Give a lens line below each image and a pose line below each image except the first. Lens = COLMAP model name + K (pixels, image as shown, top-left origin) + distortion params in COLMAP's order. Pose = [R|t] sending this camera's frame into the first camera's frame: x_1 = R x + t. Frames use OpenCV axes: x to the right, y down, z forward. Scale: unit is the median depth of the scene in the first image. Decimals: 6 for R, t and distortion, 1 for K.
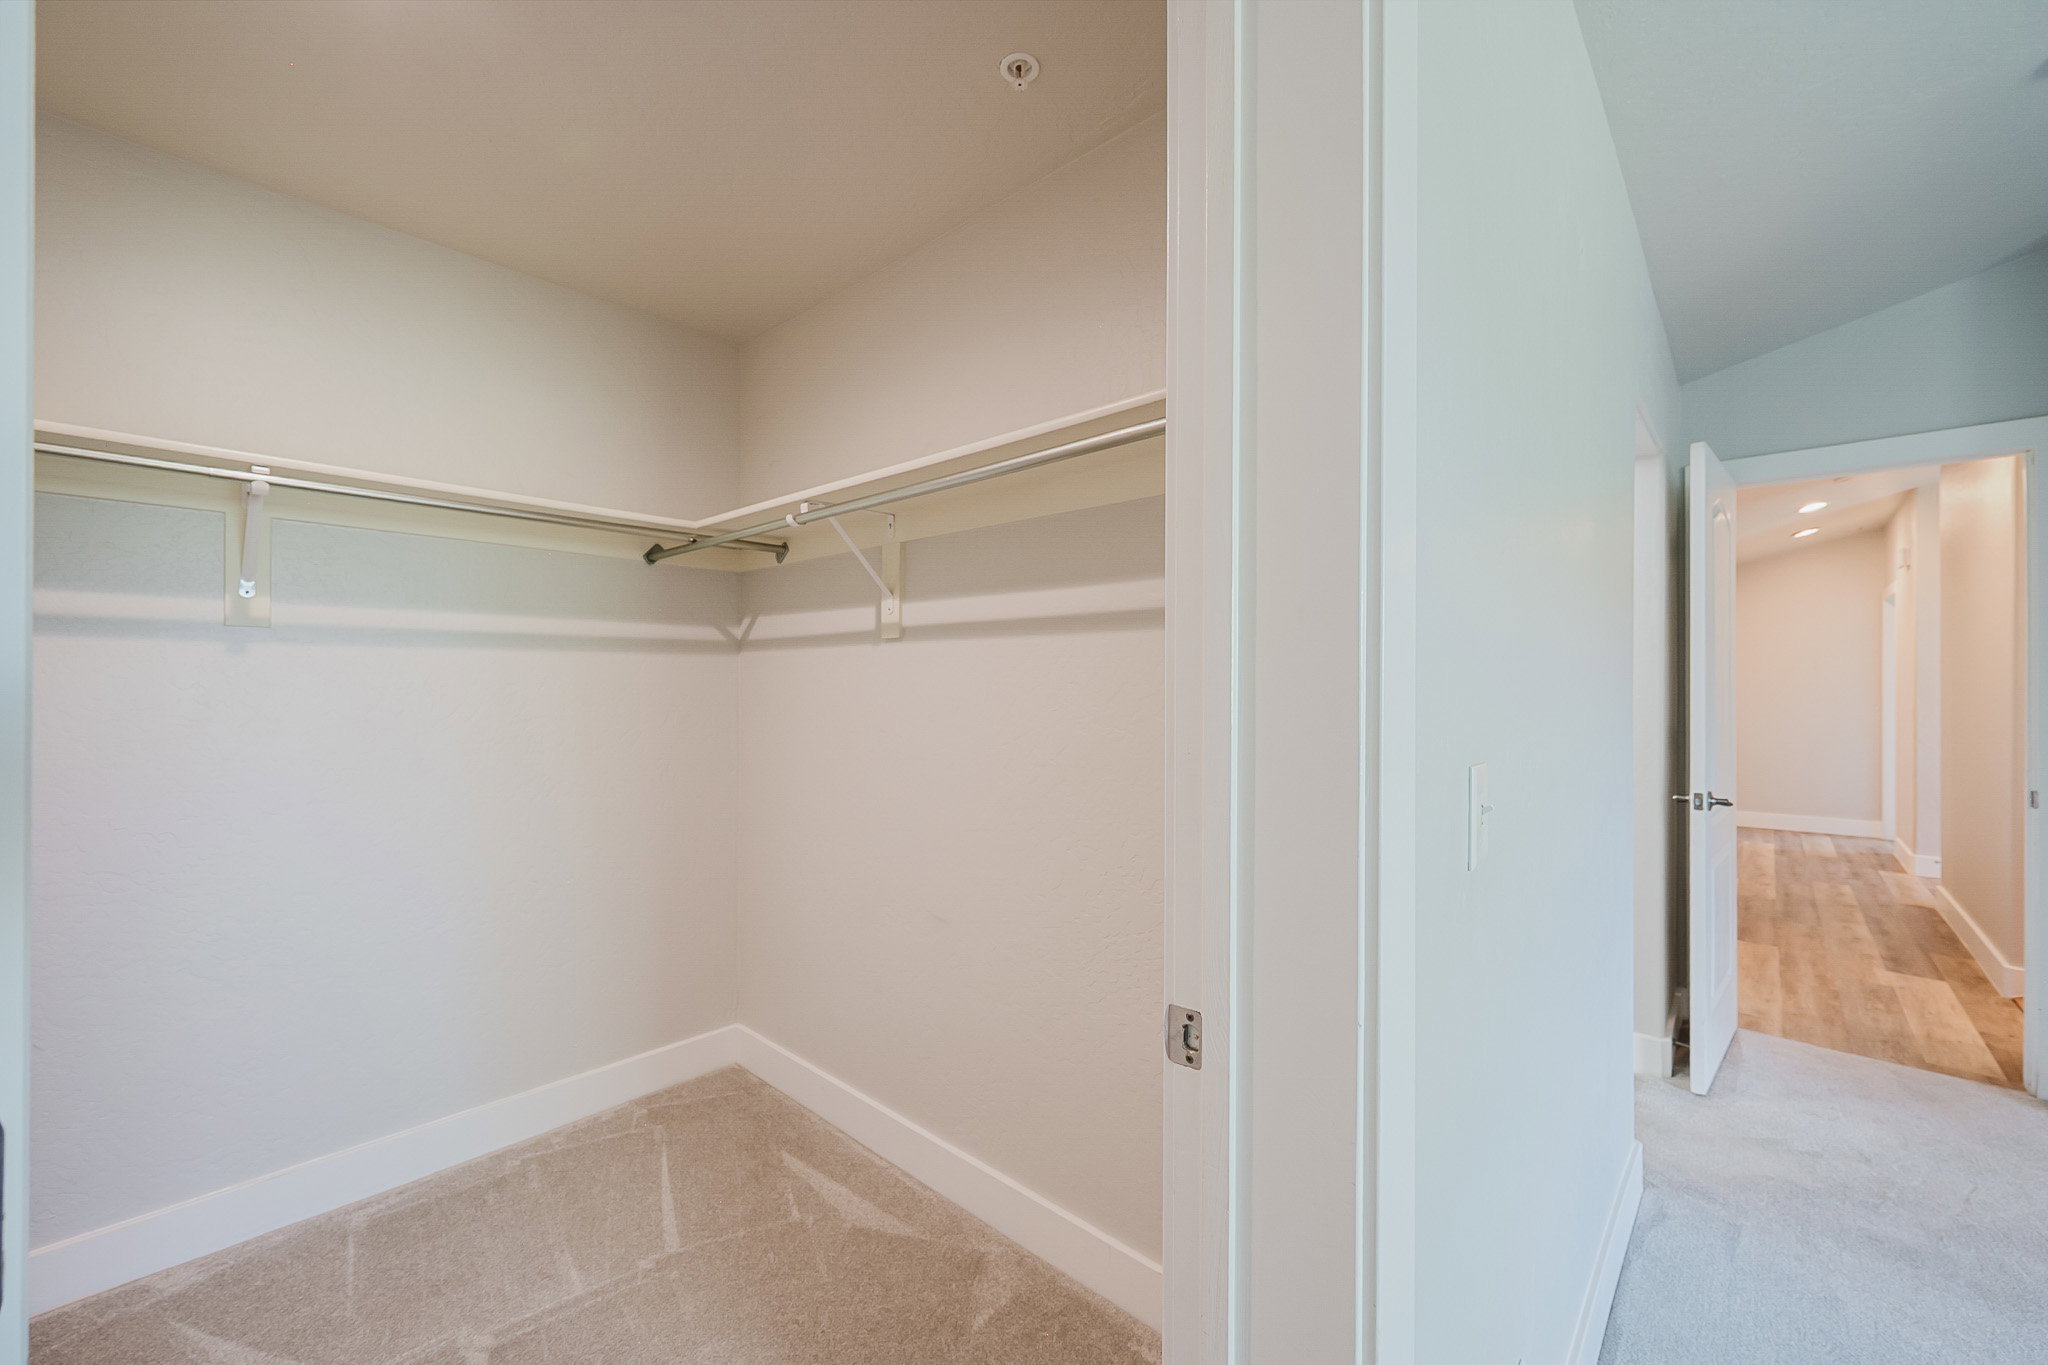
lens RADIAL K [[806.4, 0, 1031.5], [0, 806.4, 684.2], [0, 0, 1]] dist [-0.000634, -0.000417]
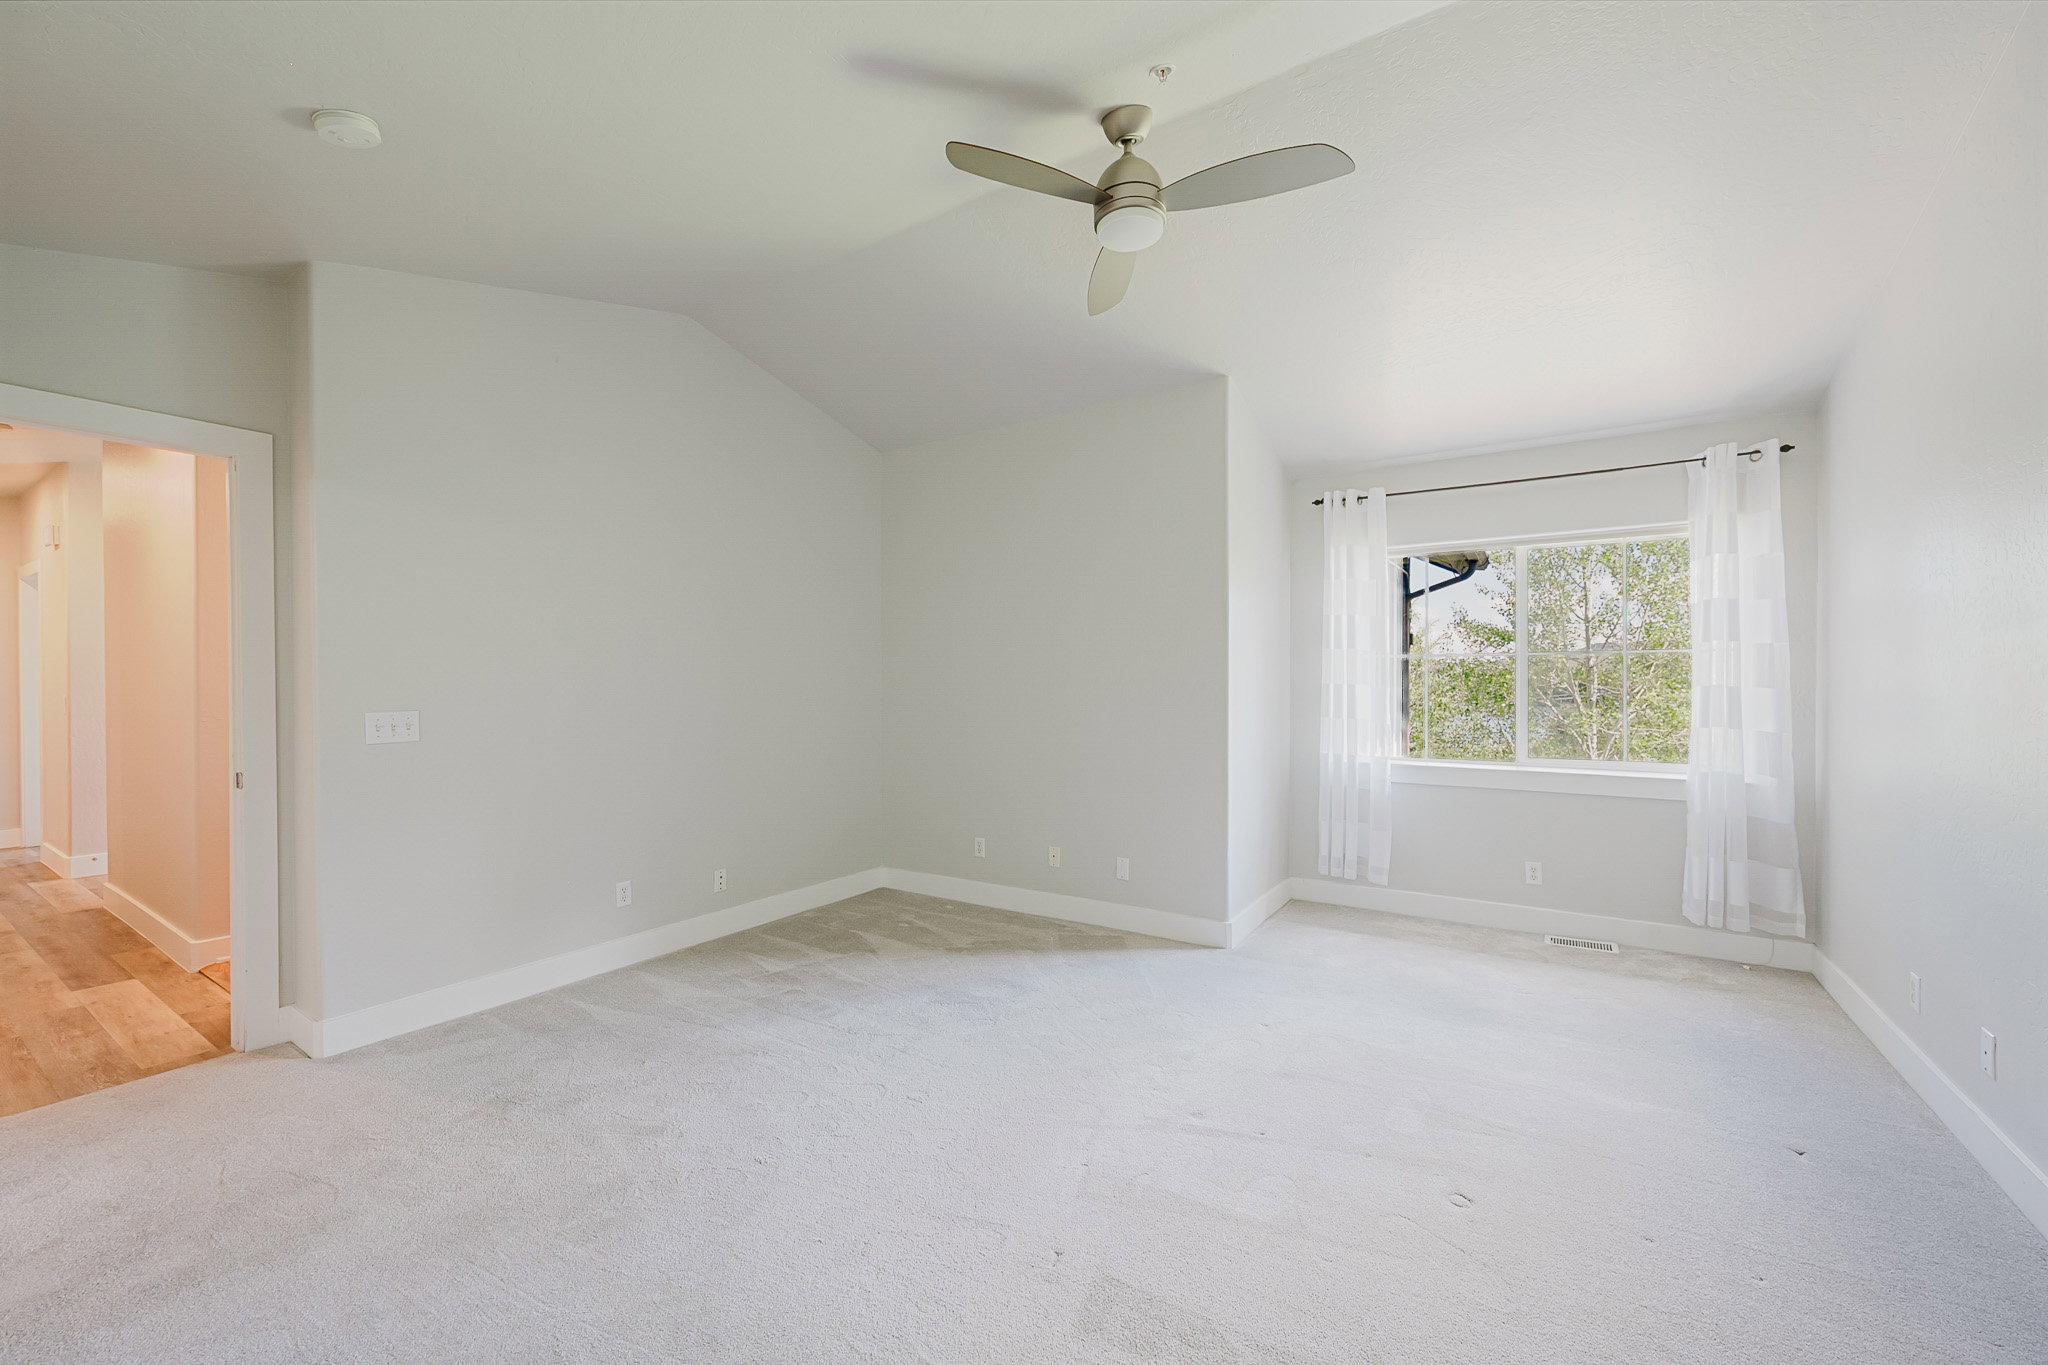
lens RADIAL K [[806.4, 0, 1031.5], [0, 806.4, 684.2], [0, 0, 1]] dist [-0.000634, -0.000417]
pose [[-0.159031, -0.013195, 0.987185, 0.002712], [-0.000257, 0.999911, 0.013324, -0.001301], [-0.987274, 0.001865, -0.159020, 0.082842]]
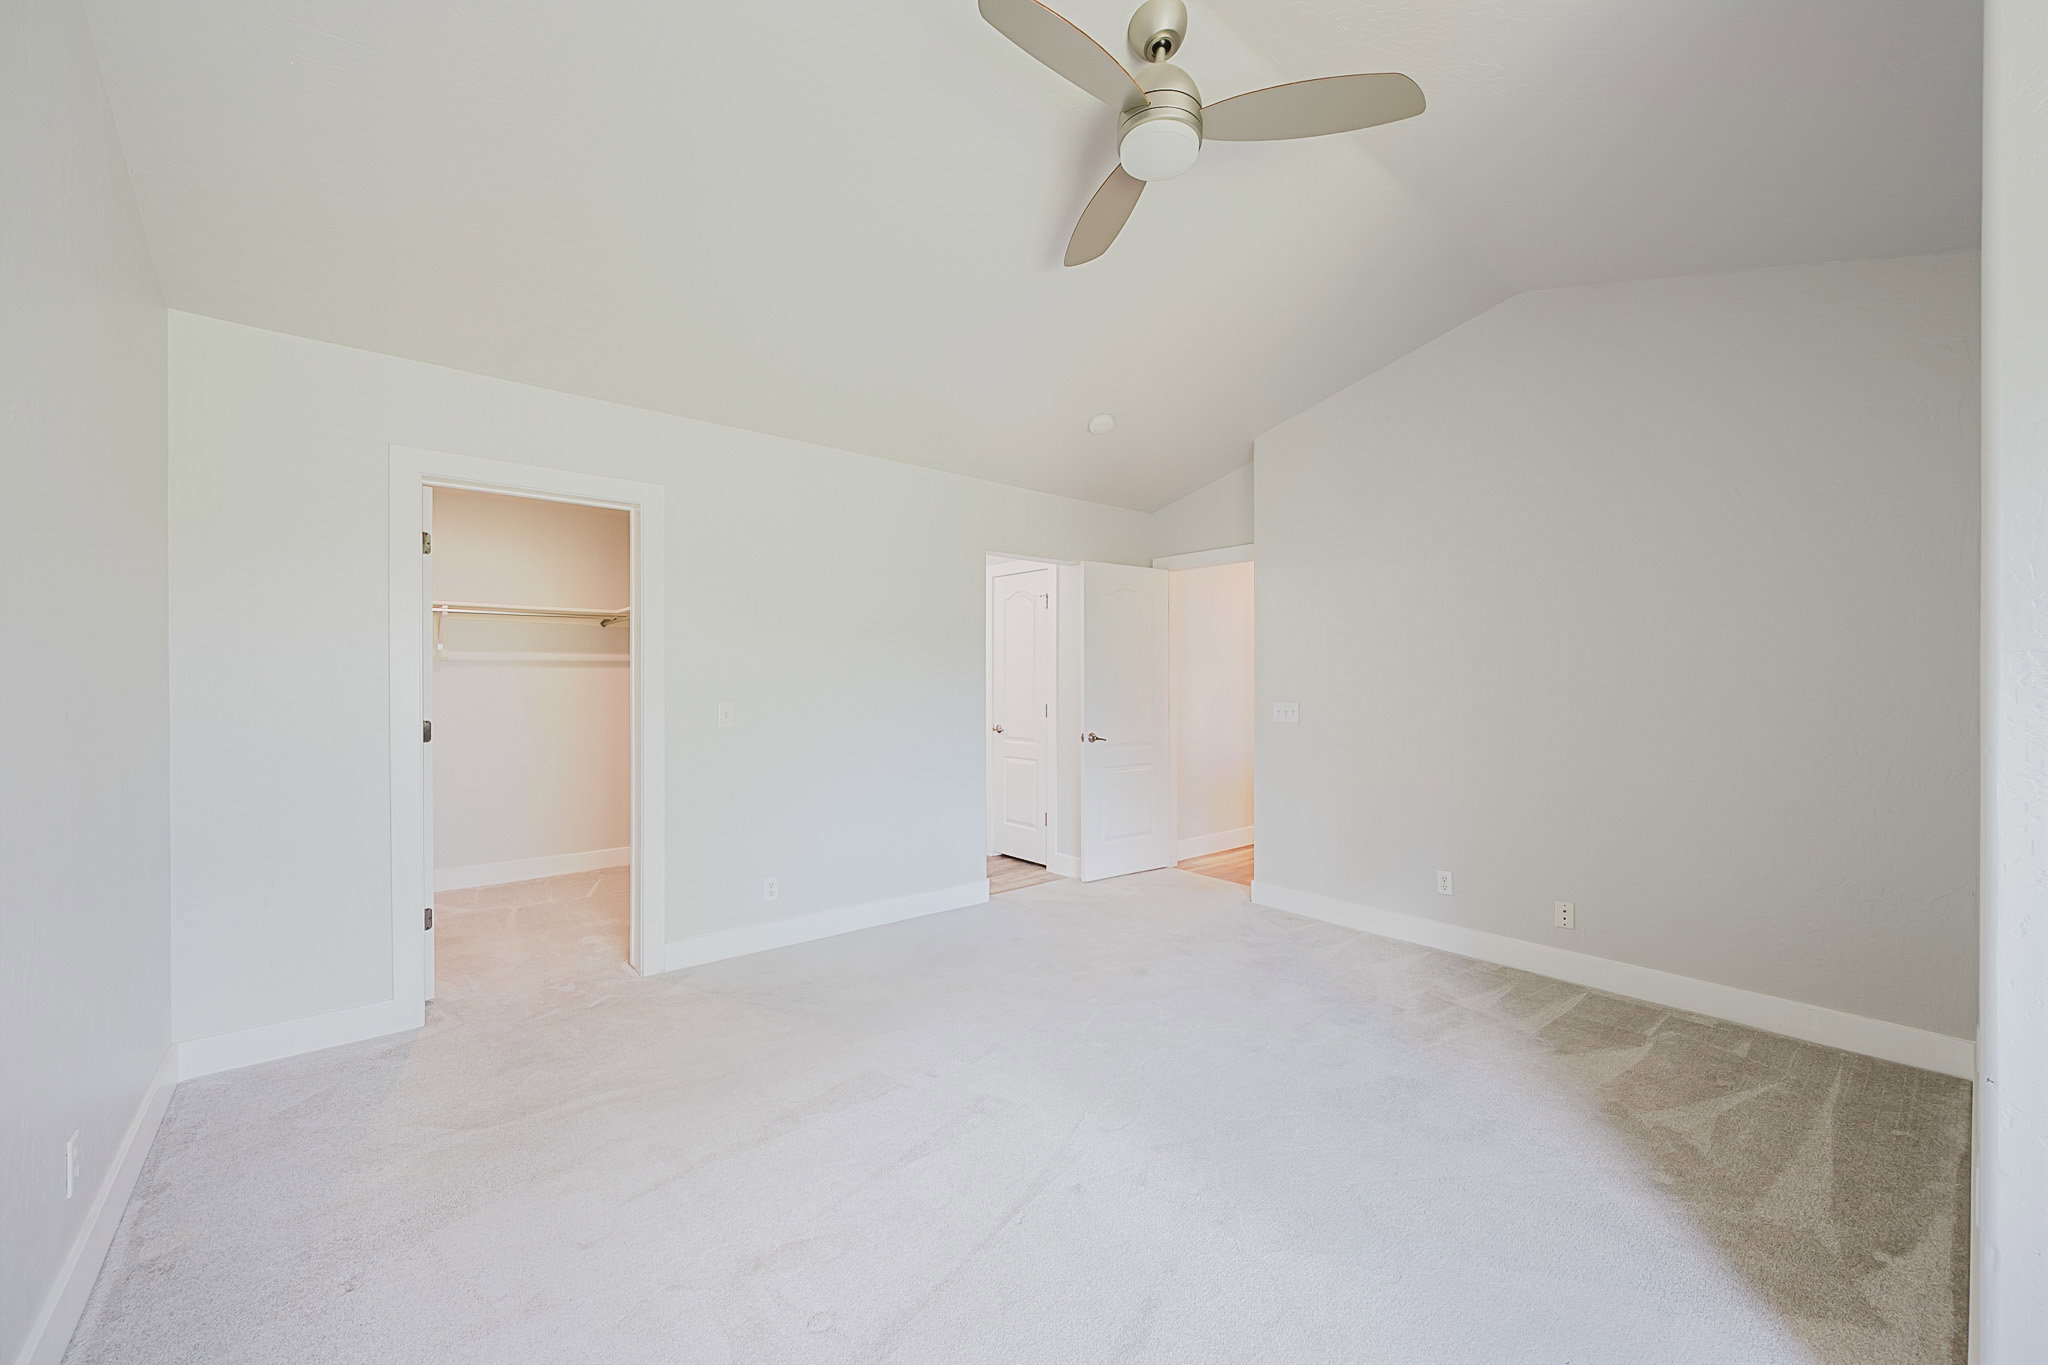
lens RADIAL K [[806.4, 0, 1031.5], [0, 806.4, 684.2], [0, 0, 1]] dist [-0.000634, -0.000417]
pose [[0.991166, -0.003515, -0.132580, 0.608199], [0.003504, 0.999994, -0.000315, 0.006760], [0.132580, -0.000152, 0.991172, -0.638553]]
